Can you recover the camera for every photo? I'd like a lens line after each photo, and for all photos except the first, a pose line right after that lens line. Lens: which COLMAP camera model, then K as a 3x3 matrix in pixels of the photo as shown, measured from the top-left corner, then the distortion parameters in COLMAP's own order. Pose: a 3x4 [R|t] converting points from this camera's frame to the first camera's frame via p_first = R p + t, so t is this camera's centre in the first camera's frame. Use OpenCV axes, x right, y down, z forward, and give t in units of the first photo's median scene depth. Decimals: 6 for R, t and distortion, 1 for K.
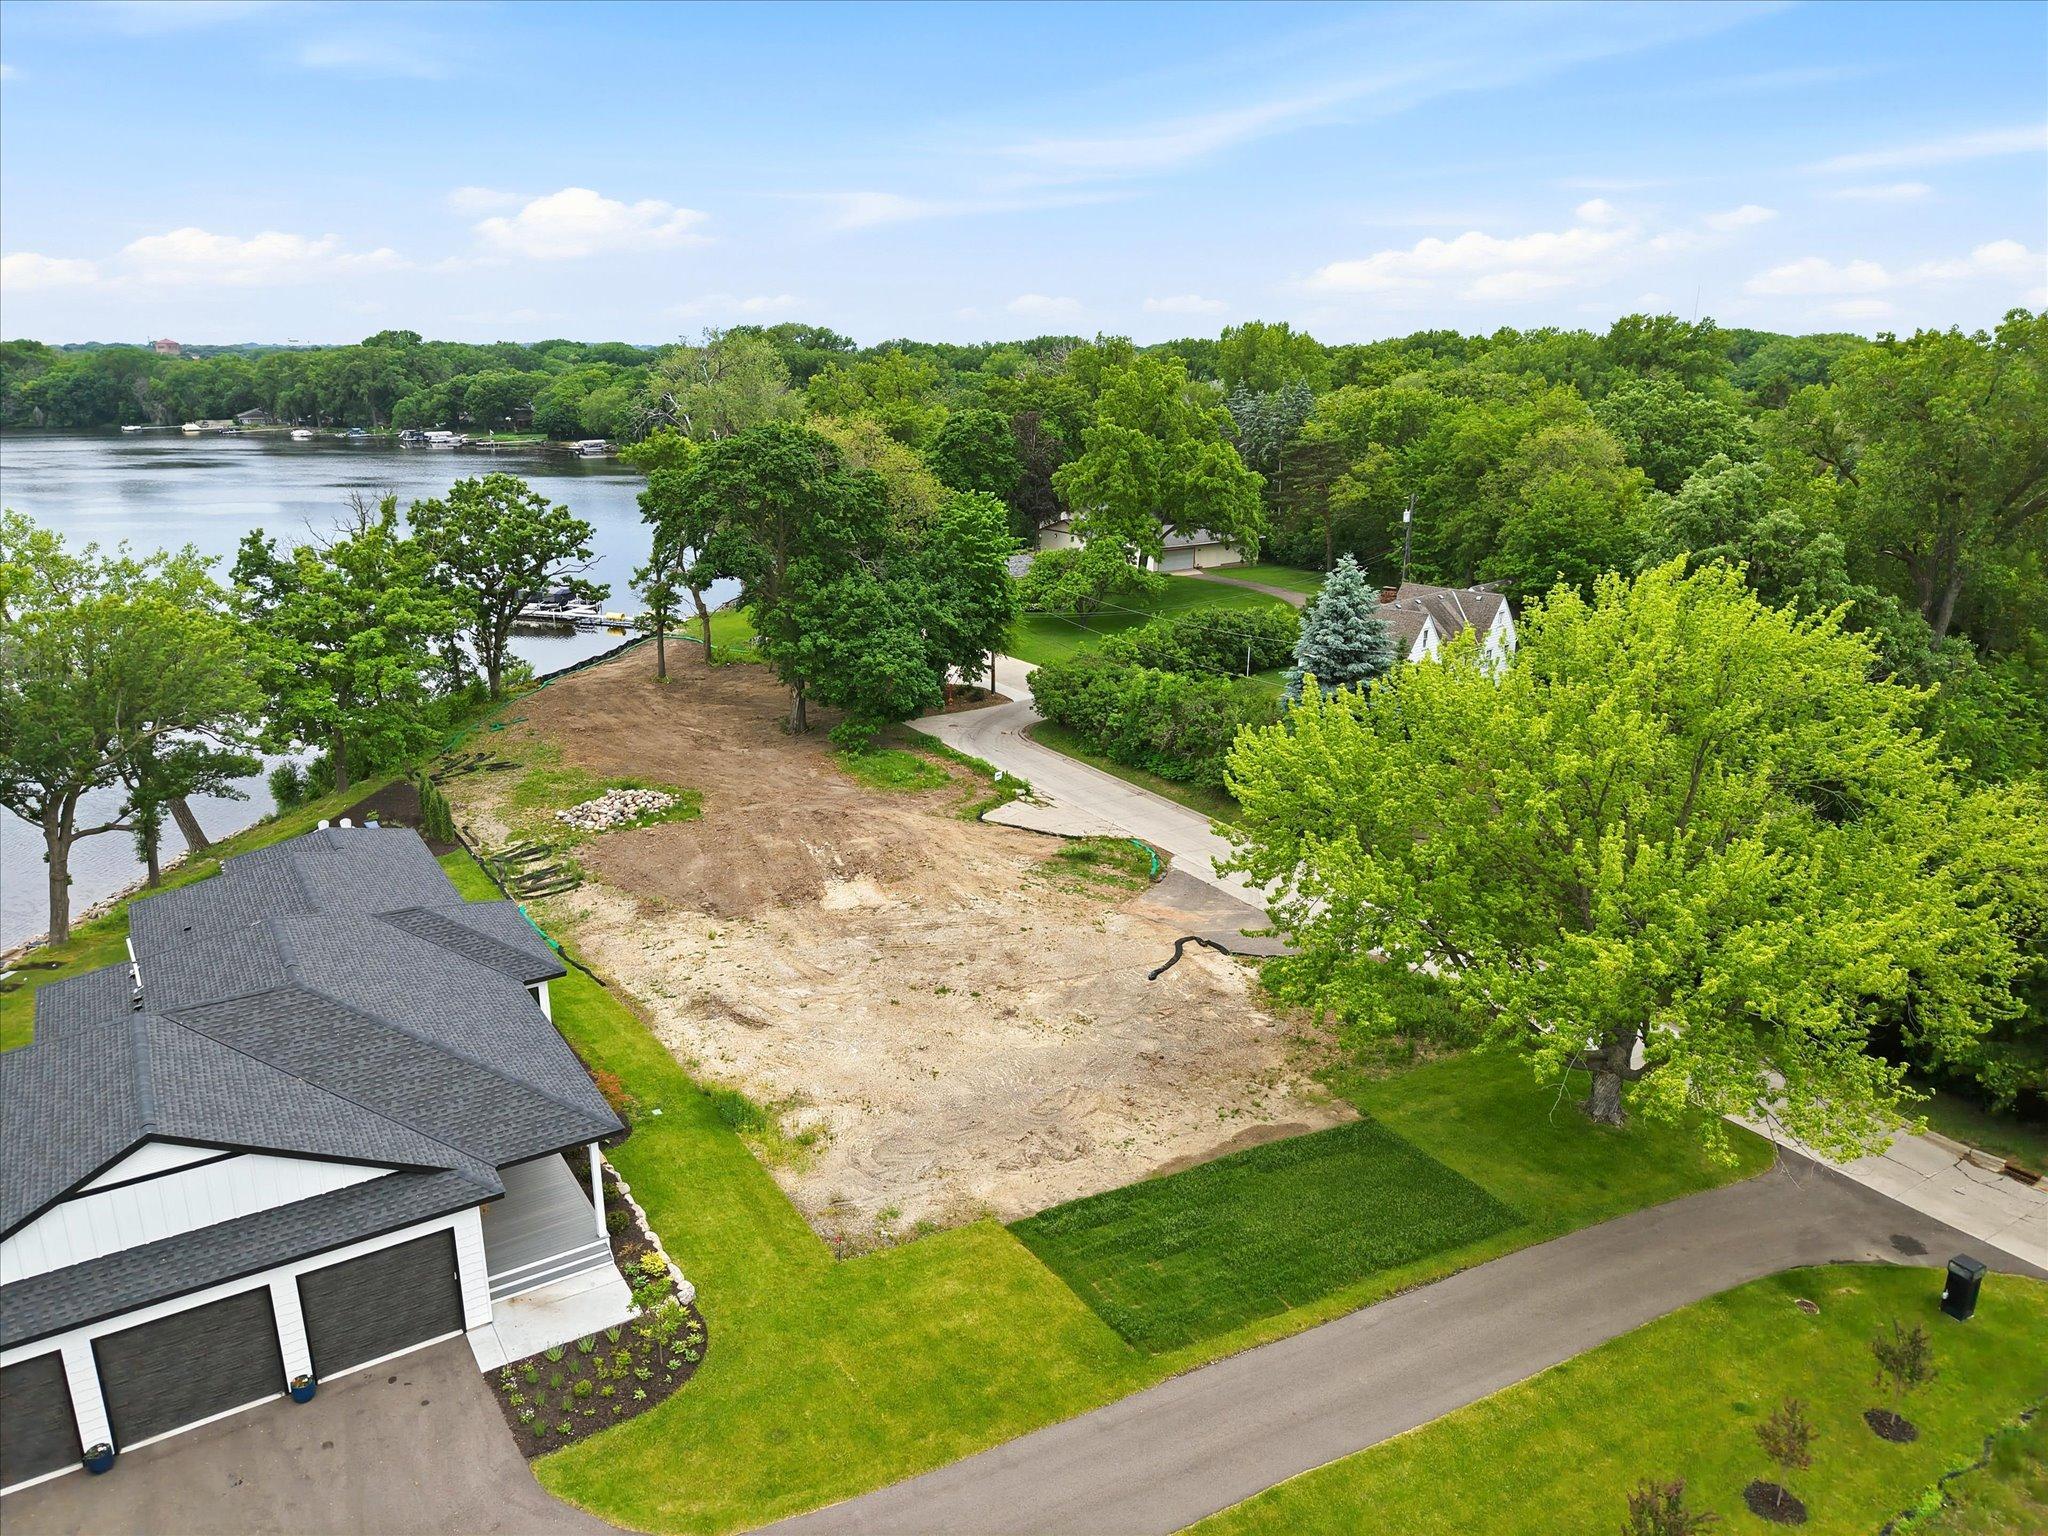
lens RADIAL K [[1370.1, 0, 1015.7], [0, 1370.1, 773.8], [0, 0, 1]] dist [0.024685, -0.024811]
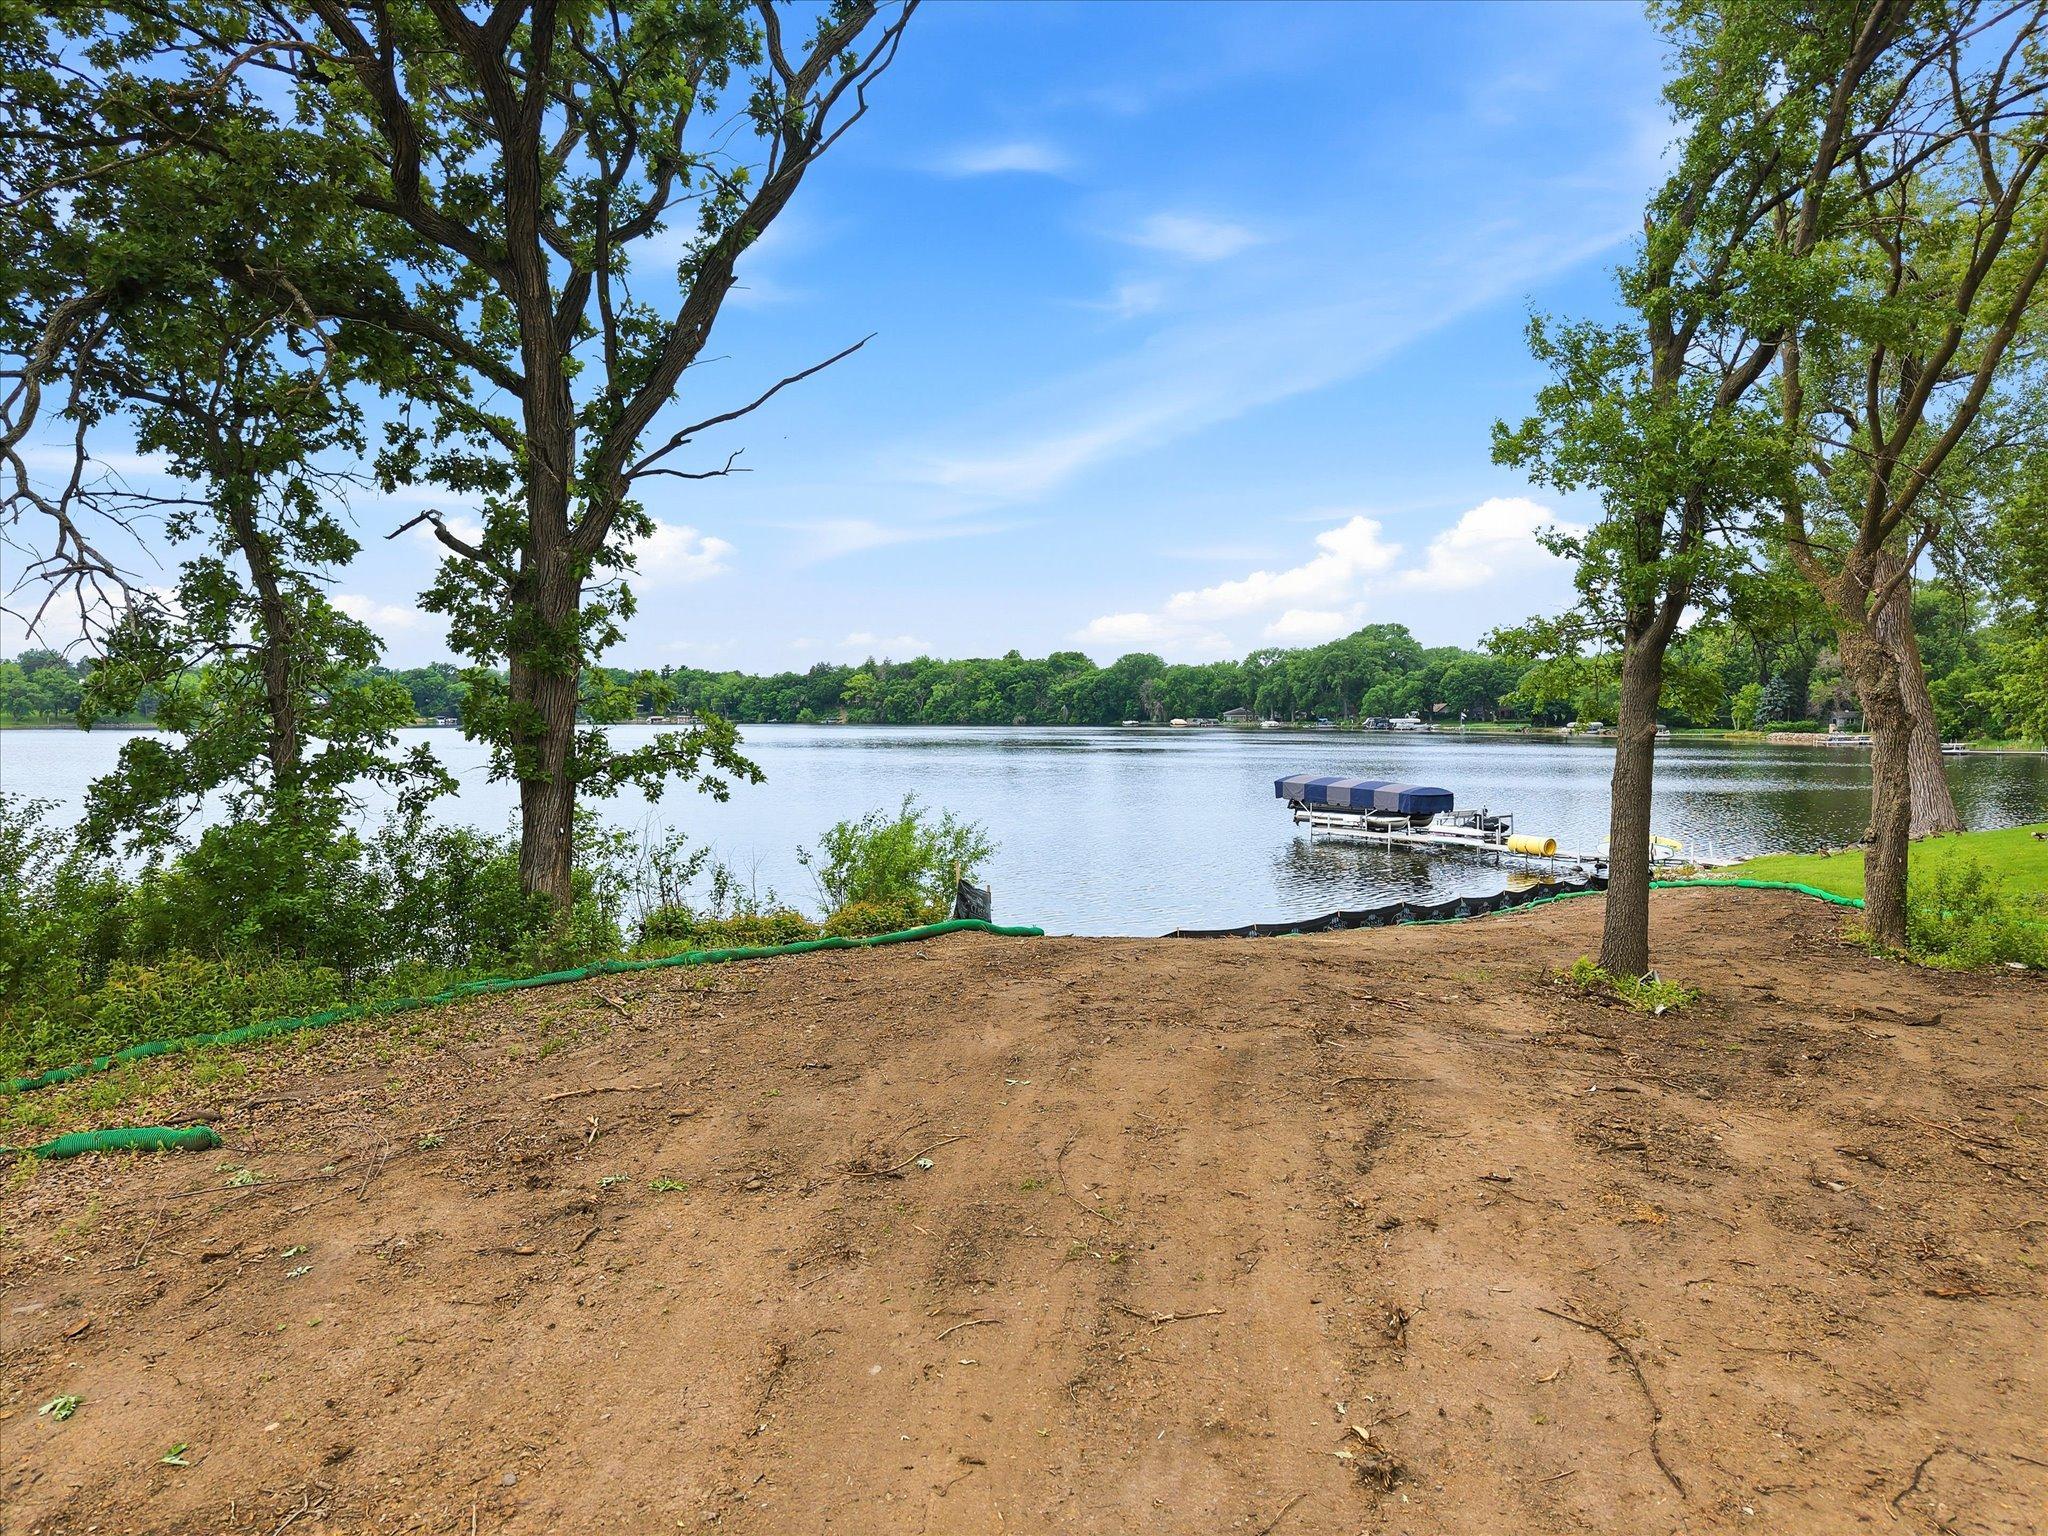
lens RADIAL K [[1360.4, 0, 1009.3], [0, 1360.4, 768.5], [0, 0, 1]] dist [0.084291, -0.128157]
pose [[0.766290, 0.023935, -0.642049, -0.348080], [-0.182982, 0.966052, -0.182376, -0.083810], [0.615887, 0.257237, 0.744656, 1.371959]]
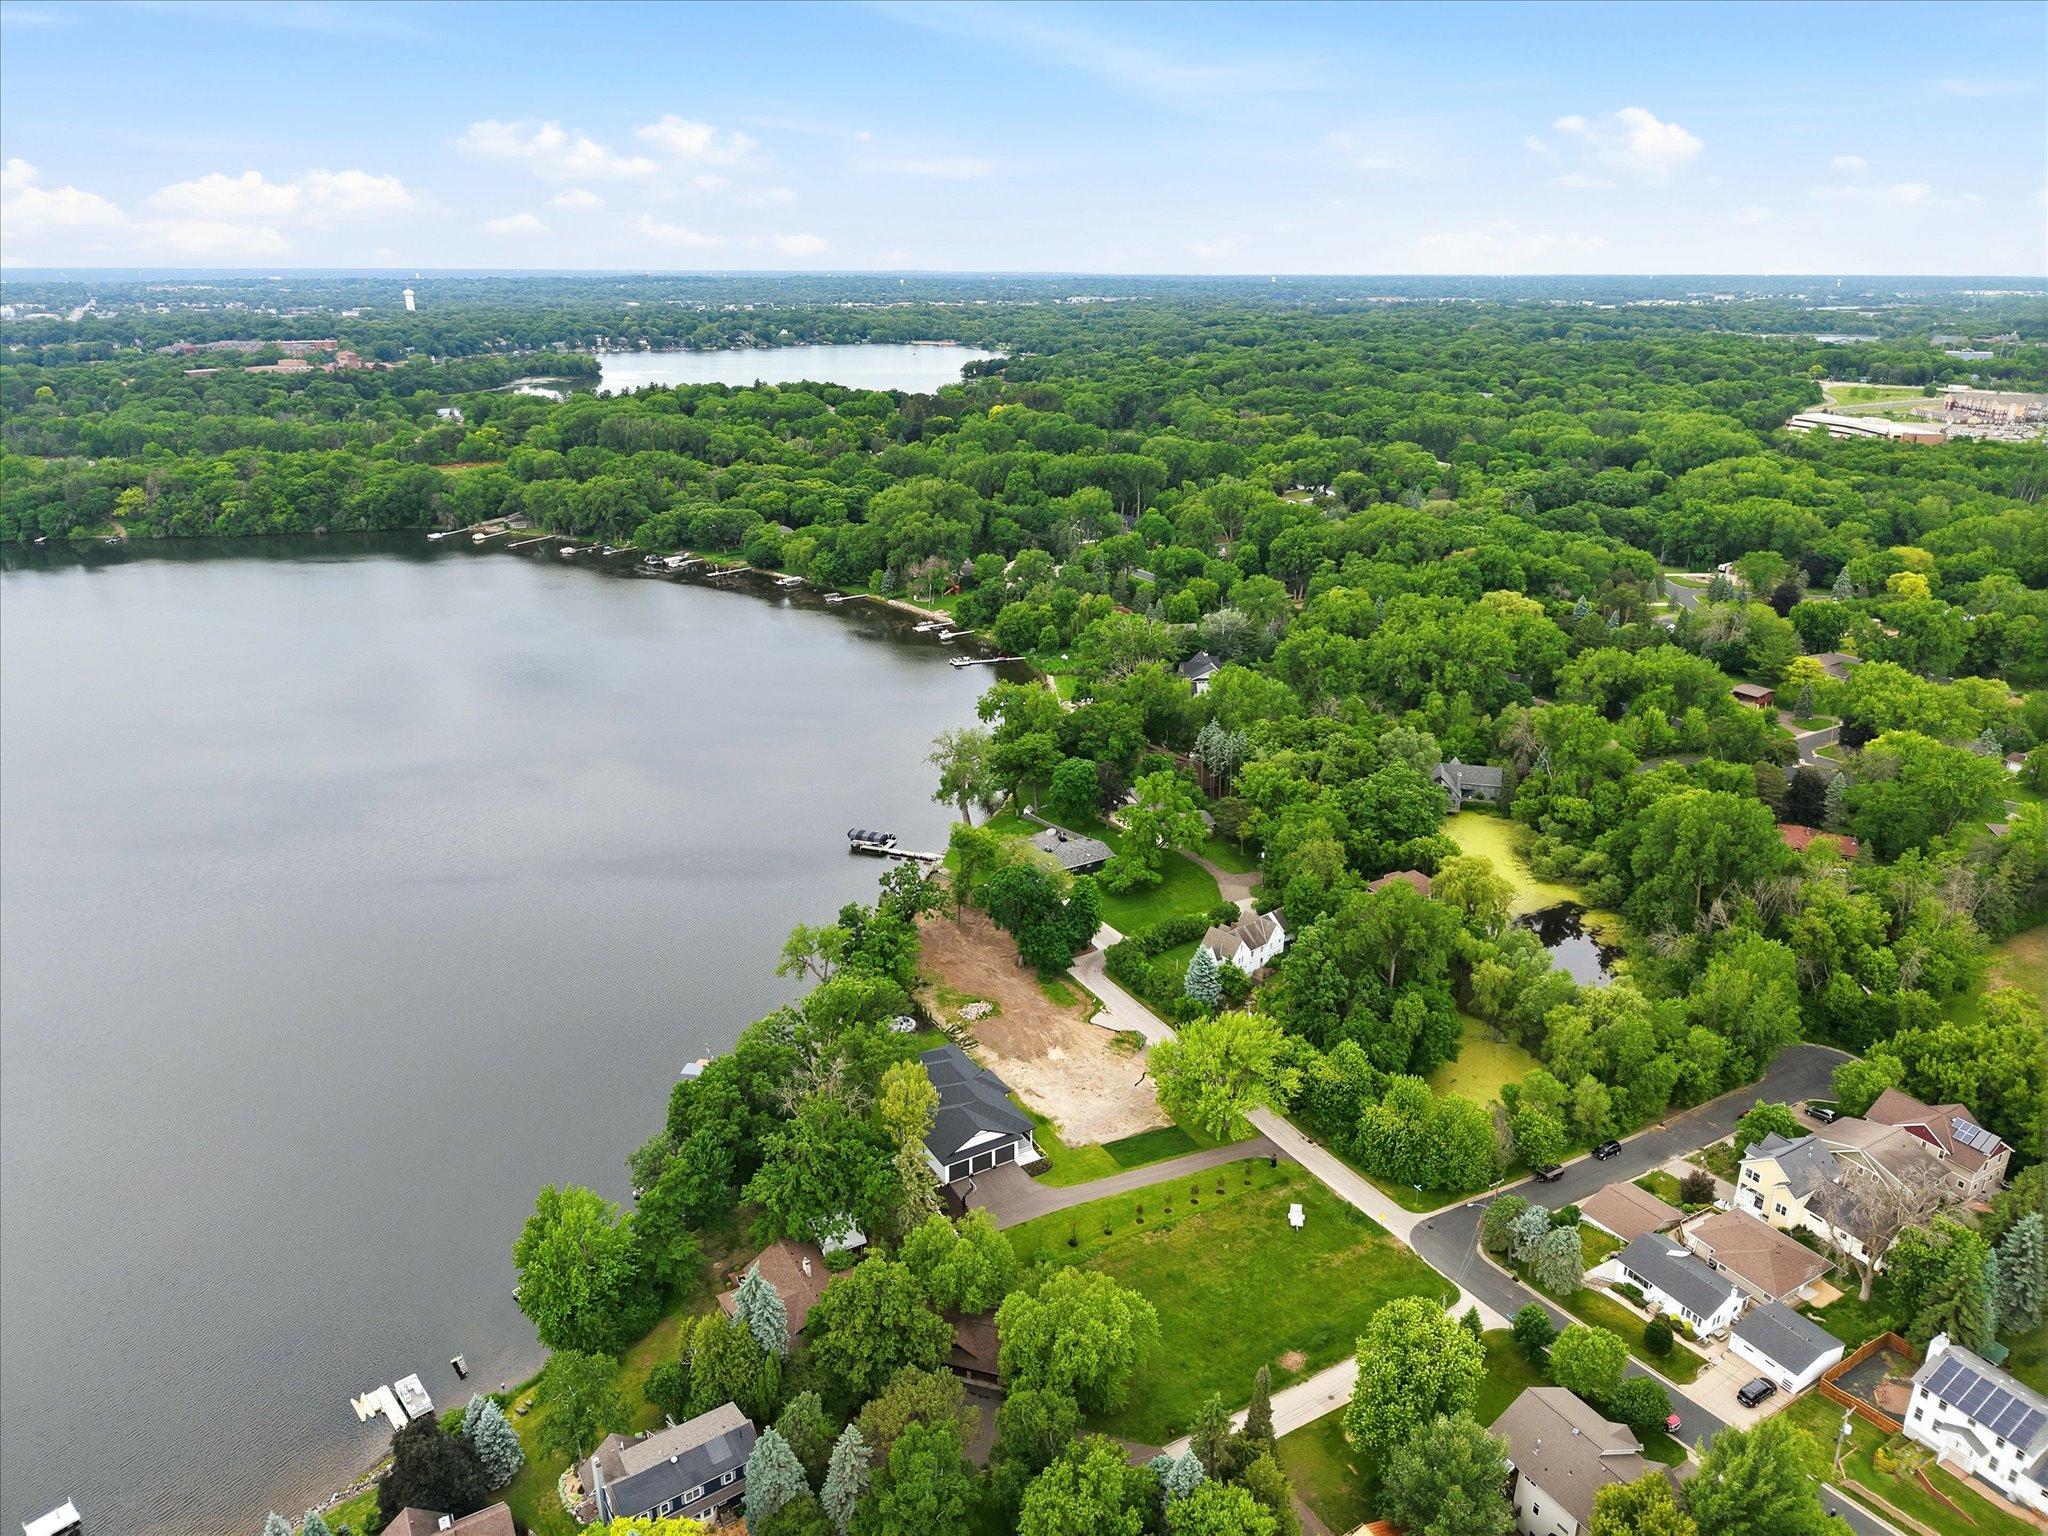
lens RADIAL K [[1364.0, 0, 1005.9], [0, 1364.0, 777.7], [0, 0, 1]] dist [0.085223, -0.134997]
pose [[0.998282, 0.013978, -0.056900, -0.052560], [-0.010278, 0.997845, 0.064811, -0.829559], [0.057683, -0.064115, 0.996274, -2.446702]]
